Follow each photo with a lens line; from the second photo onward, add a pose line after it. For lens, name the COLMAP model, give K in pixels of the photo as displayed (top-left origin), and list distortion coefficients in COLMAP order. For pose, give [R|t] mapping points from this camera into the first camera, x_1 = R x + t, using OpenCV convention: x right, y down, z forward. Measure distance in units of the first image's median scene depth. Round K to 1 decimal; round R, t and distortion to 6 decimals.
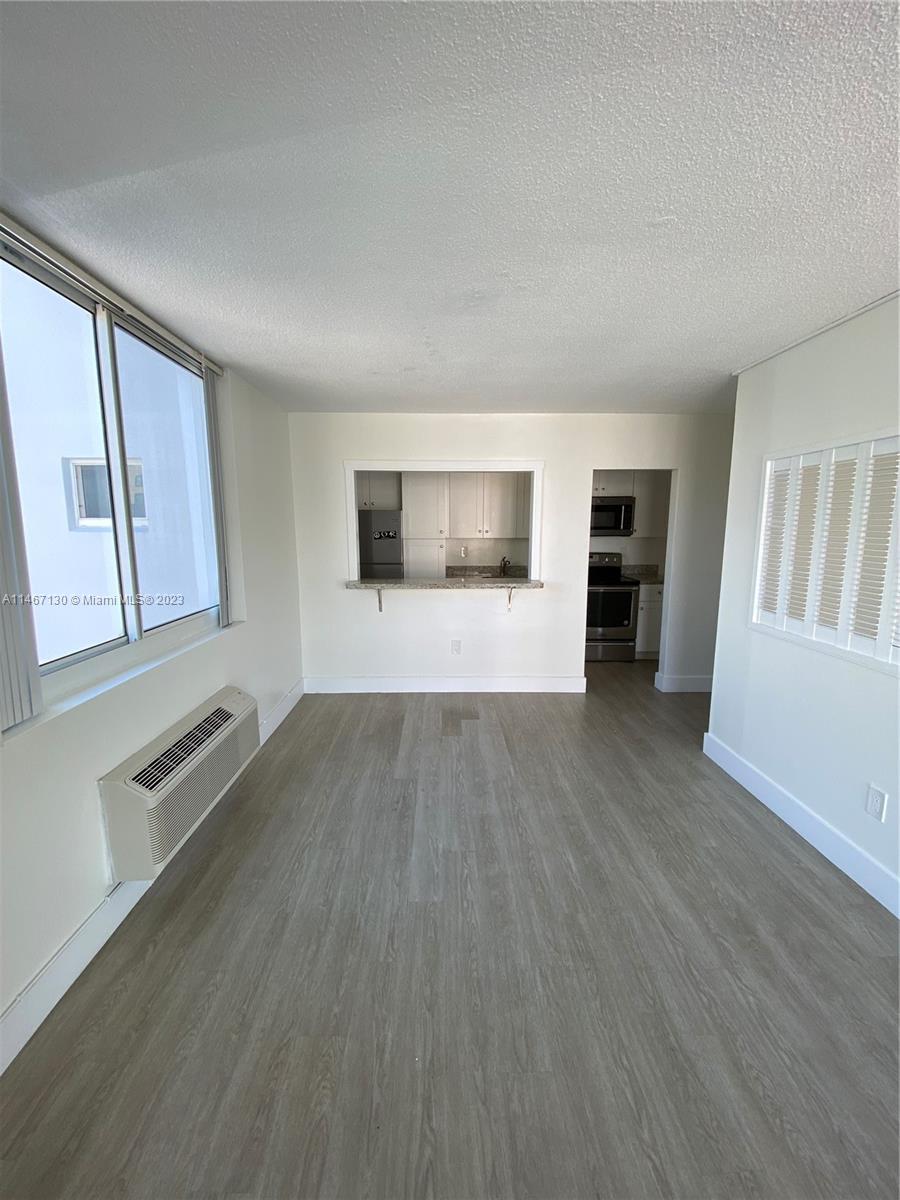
lens RADIAL K [[480.3, 0, 450.0], [0, 480.3, 600.0], [0, 0, 1]] dist [0.023812, -0.022515]
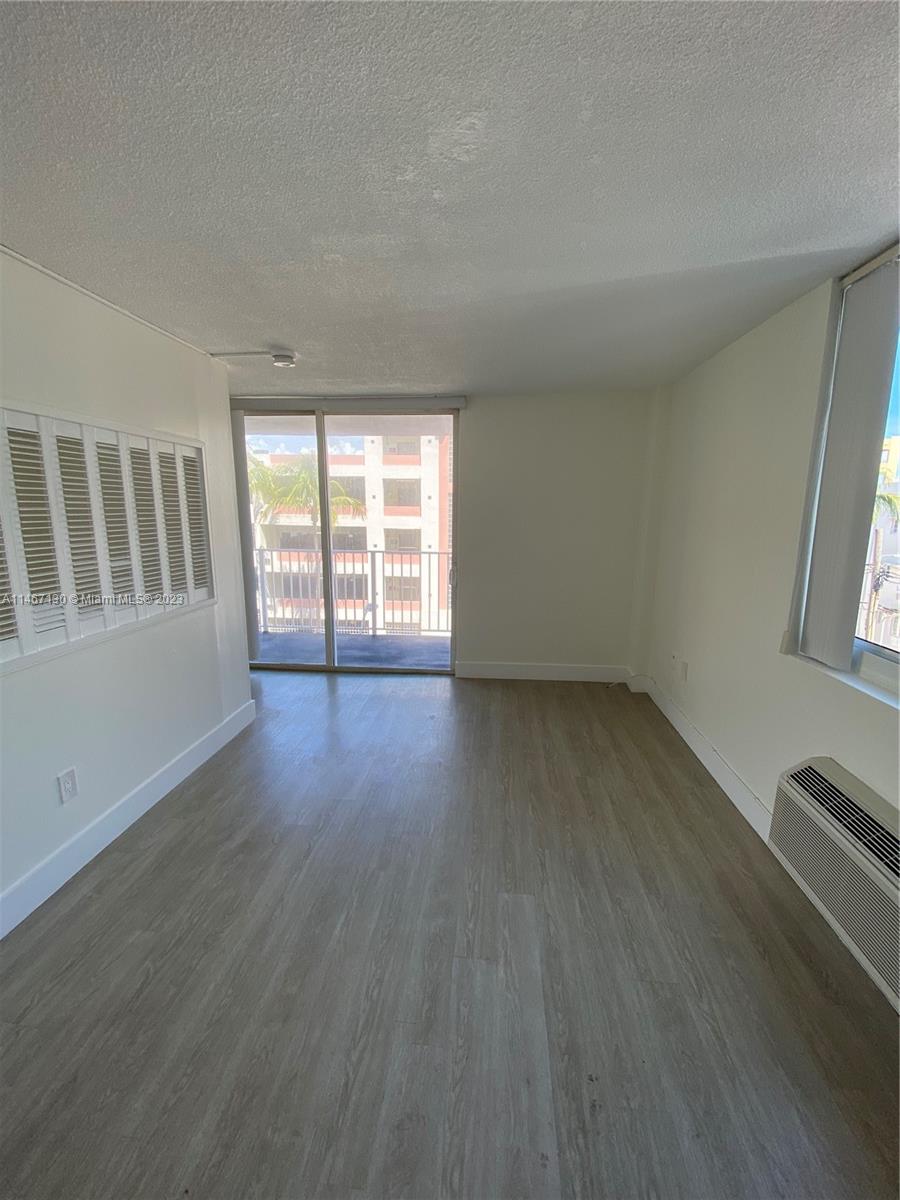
lens RADIAL K [[480.3, 0, 450.0], [0, 480.3, 600.0], [0, 0, 1]] dist [0.023812, -0.022515]
pose [[-0.992990, -0.031006, 0.114060, -0.006696], [0.009712, 0.940317, 0.340162, -0.178185], [-0.117800, 0.338885, -0.933424, 1.106148]]
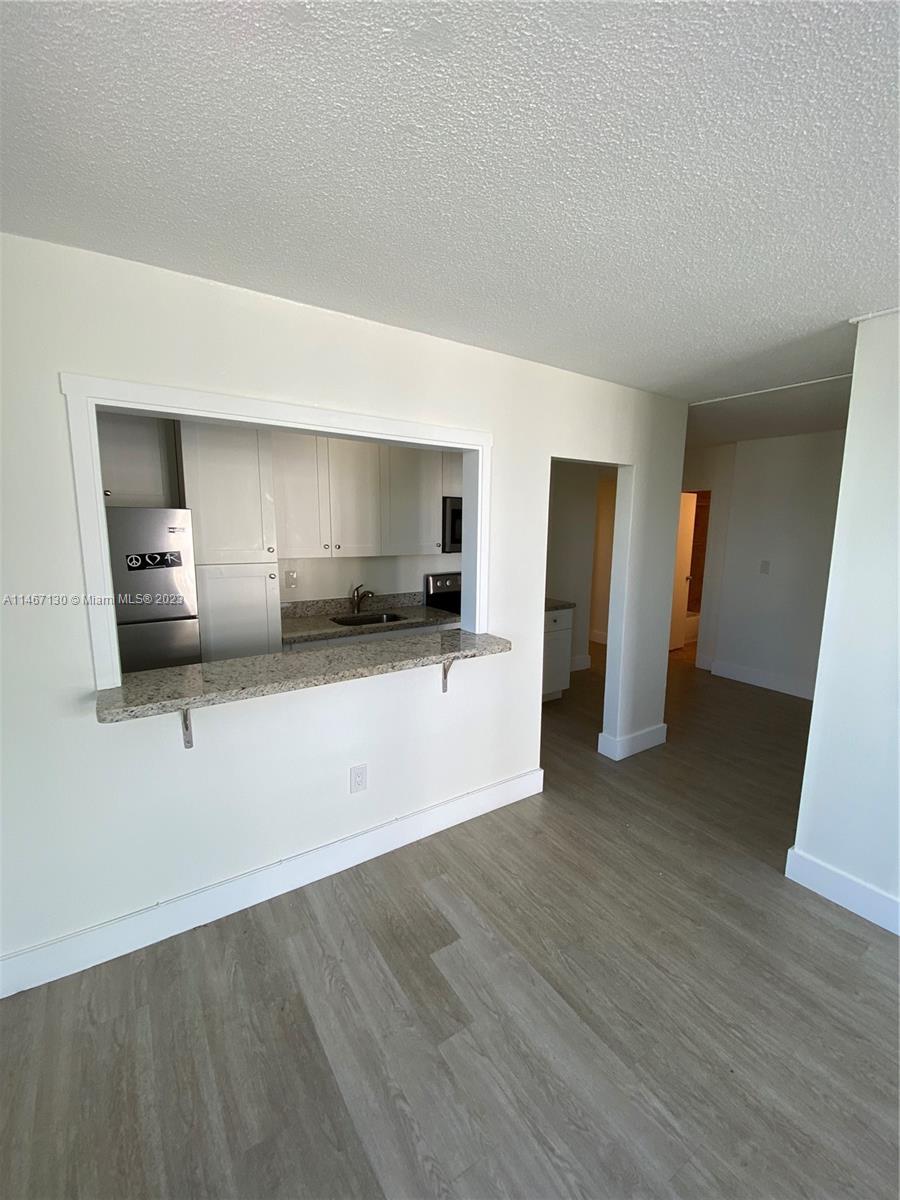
lens RADIAL K [[487.1, 0, 450.0], [0, 487.1, 600.0], [0, 0, 1]] dist [0.000435, -0.013121]
pose [[0.846878, -0.074588, 0.526531, -0.228369], [0.073263, 0.997038, 0.023403, -0.137490], [-0.526717, 0.018755, 0.849834, 0.699725]]
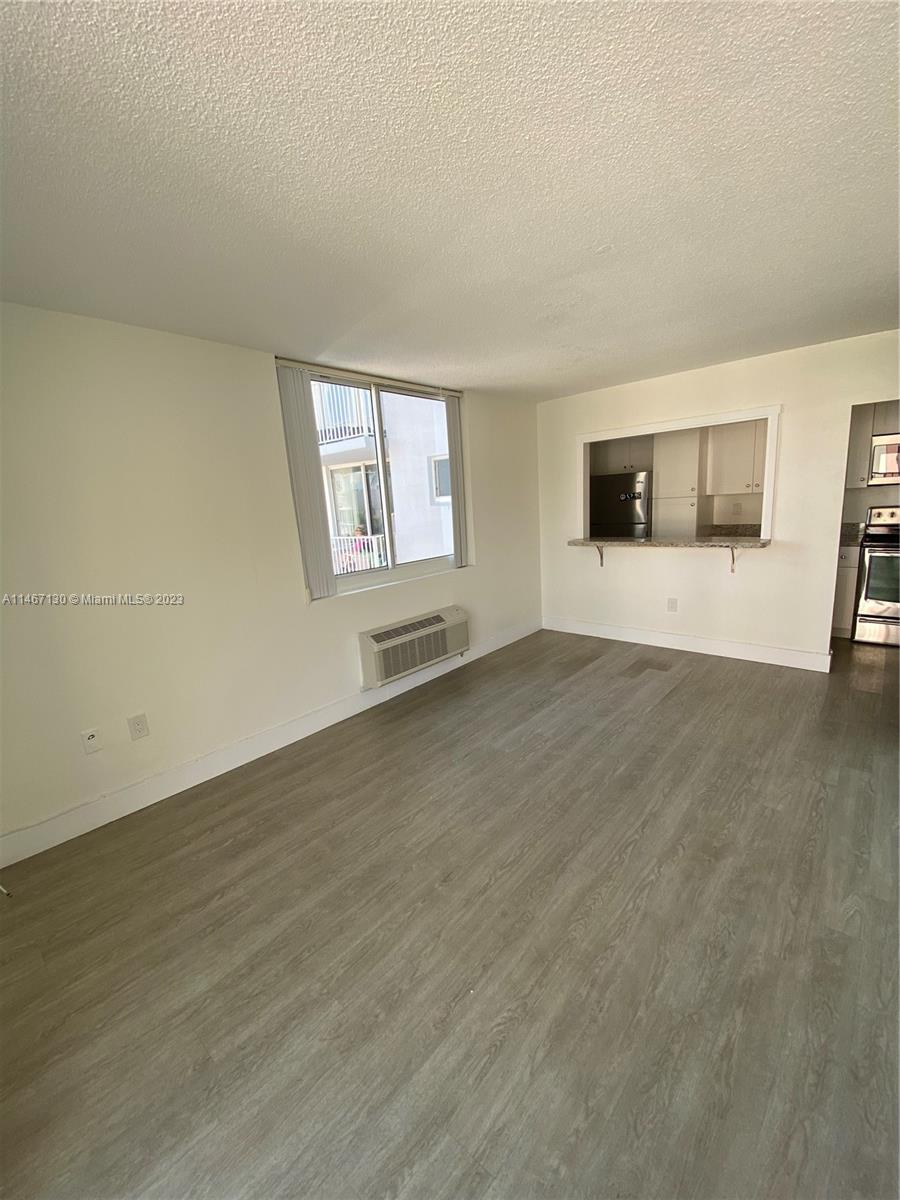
lens RADIAL K [[480.3, 0, 450.0], [0, 480.3, 600.0], [0, 0, 1]] dist [0.023812, -0.022515]
pose [[0.727278, 0.094403, -0.679820, 0.516436], [-0.043711, 0.994856, 0.091388, 0.019796], [0.684950, -0.036749, 0.727663, -0.113909]]
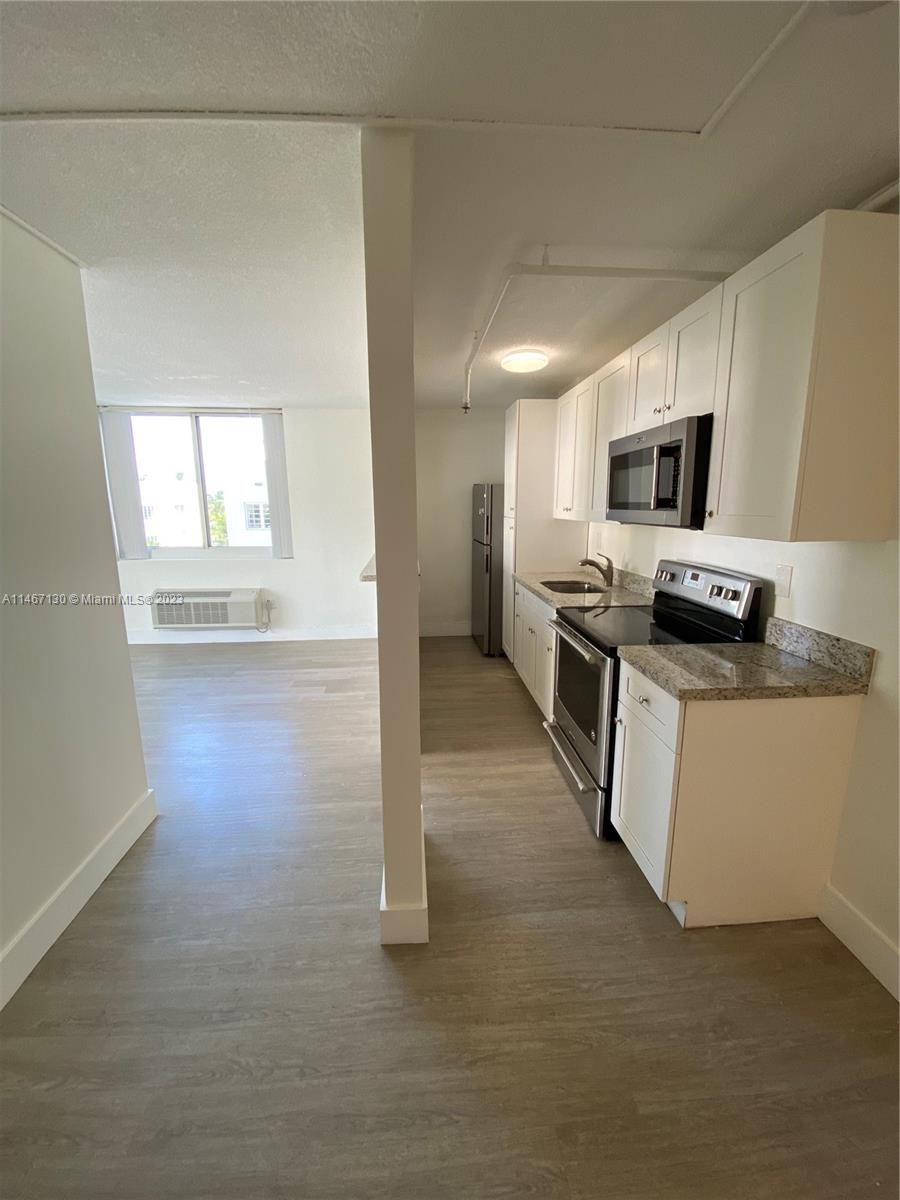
lens RADIAL K [[480.3, 0, 450.0], [0, 480.3, 600.0], [0, 0, 1]] dist [0.023812, -0.022515]
pose [[0.052514, 0.198738, -0.978645, 1.261328], [-0.150768, 0.970341, 0.188962, -0.213593], [0.987173, 0.137625, 0.080920, 1.412914]]
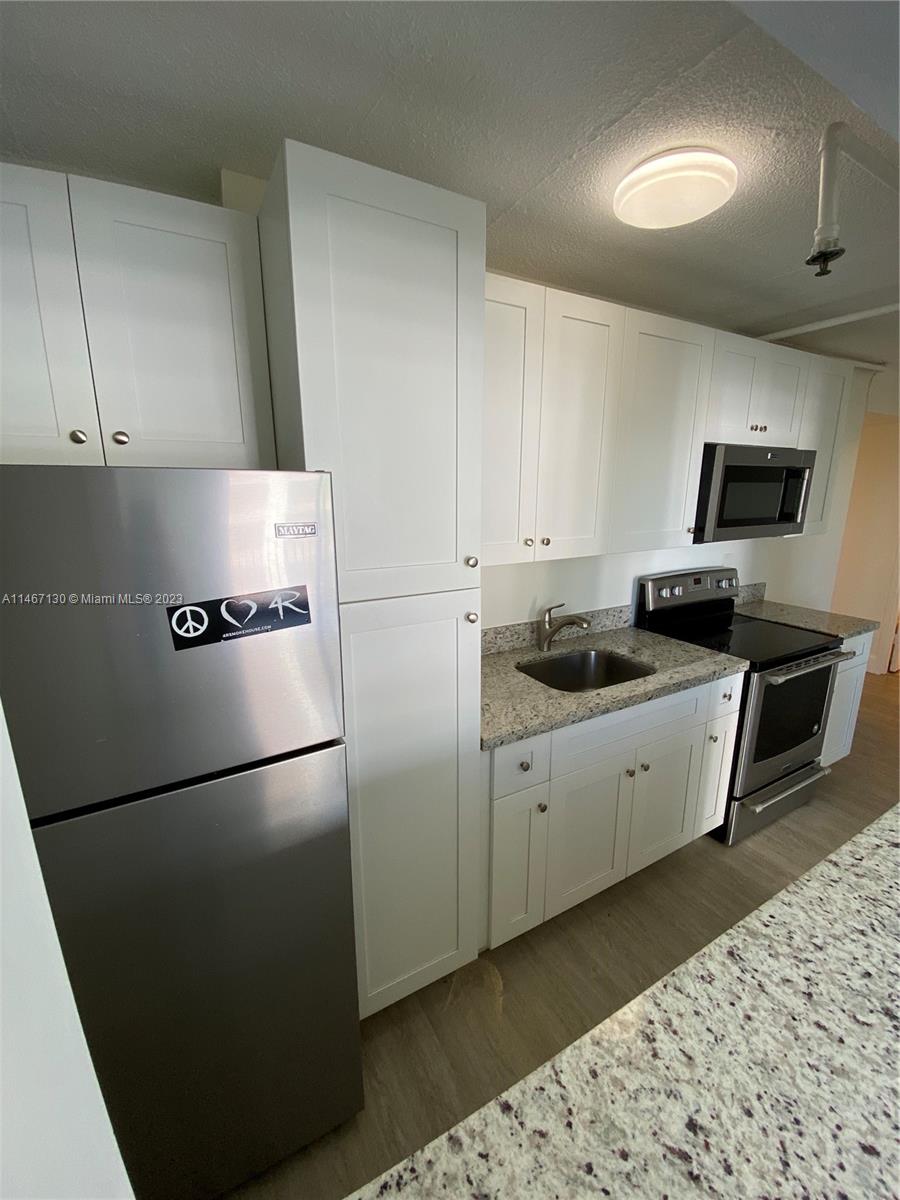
lens RADIAL K [[500.9, 0, 450.0], [0, 500.9, 600.0], [0, 0, 1]] dist [0.011217, -0.026361]
pose [[0.883092, -0.106821, 0.456879, -0.239967], [0.075844, 0.993432, 0.085674, -0.239032], [-0.463030, -0.041006, 0.885393, 1.273527]]
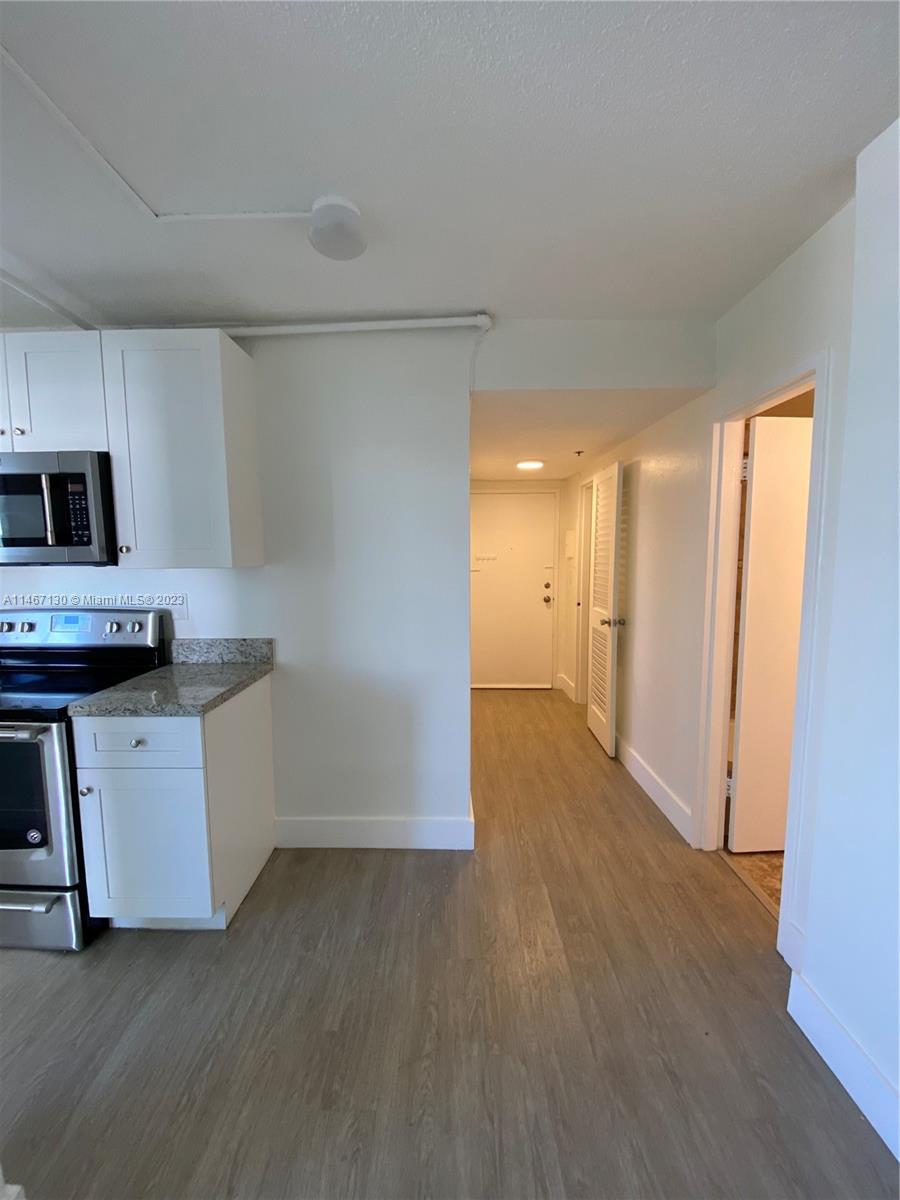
lens RADIAL K [[480.3, 0, 450.0], [0, 480.3, 600.0], [0, 0, 1]] dist [0.023812, -0.022515]
pose [[0.999428, 0.000819, -0.033818, 1.105215], [-0.002748, 0.998368, -0.057034, -0.154820], [0.033716, 0.057095, 0.997799, 1.172177]]
